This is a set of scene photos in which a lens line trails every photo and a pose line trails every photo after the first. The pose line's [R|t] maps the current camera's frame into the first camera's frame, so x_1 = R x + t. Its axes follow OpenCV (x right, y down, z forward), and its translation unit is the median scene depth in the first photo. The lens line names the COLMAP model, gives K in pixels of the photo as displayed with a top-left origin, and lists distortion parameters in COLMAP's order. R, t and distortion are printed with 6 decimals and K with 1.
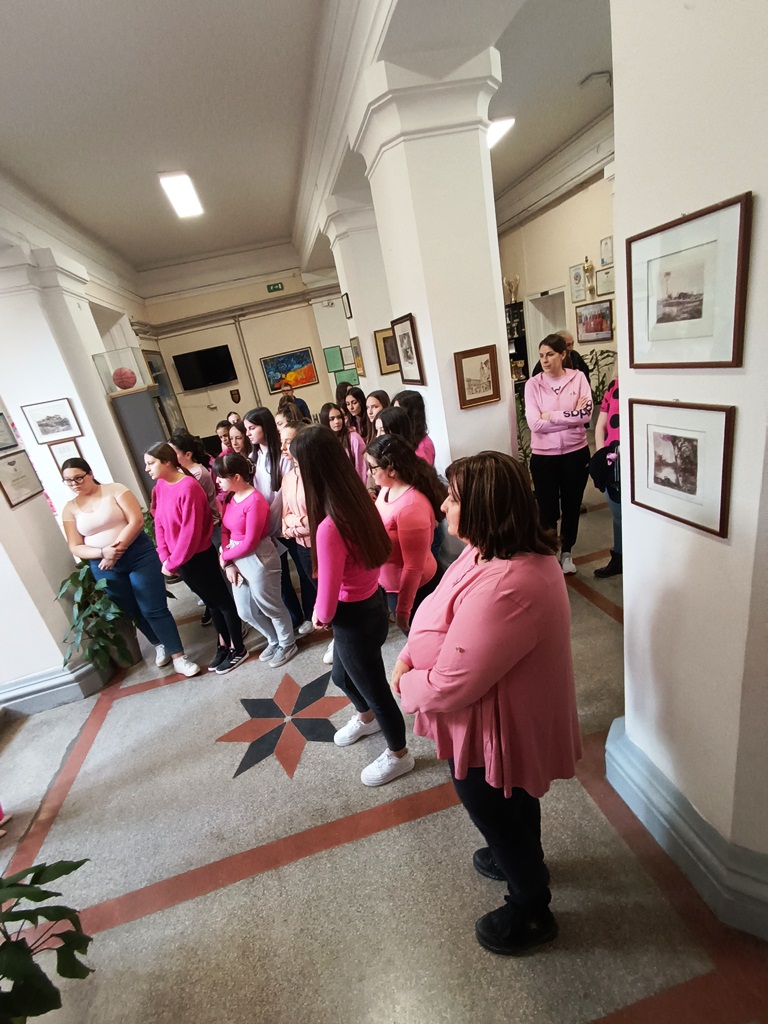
lens RADIAL K [[485.2, 0, 384.0], [0, 485.2, 512.0], [0, 0, 1]] dist [-0.014296, -0.000117]
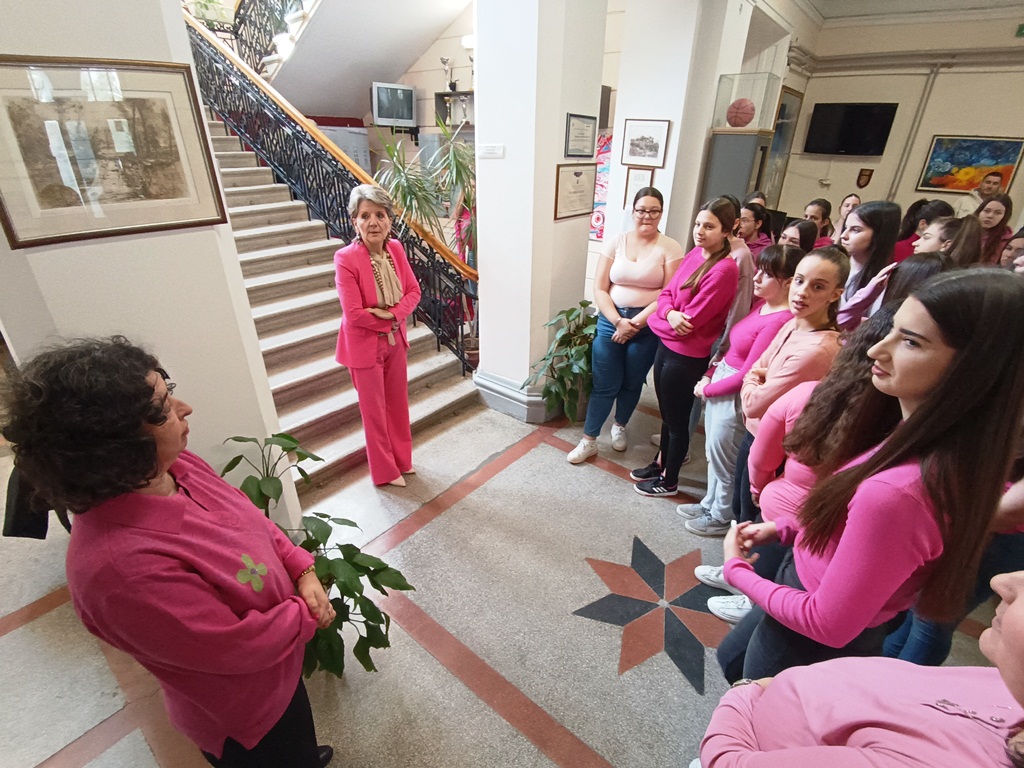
lens RADIAL K [[485.2, 0, 537.0], [0, 485.2, 388.1], [0, 0, 1]] dist [-0.014296, -0.000117]
pose [[0.625614, 0.540551, -0.562505, -0.061188], [-0.407903, 0.841278, 0.354777, -0.048414], [0.664998, 0.007494, 0.746807, 0.227444]]
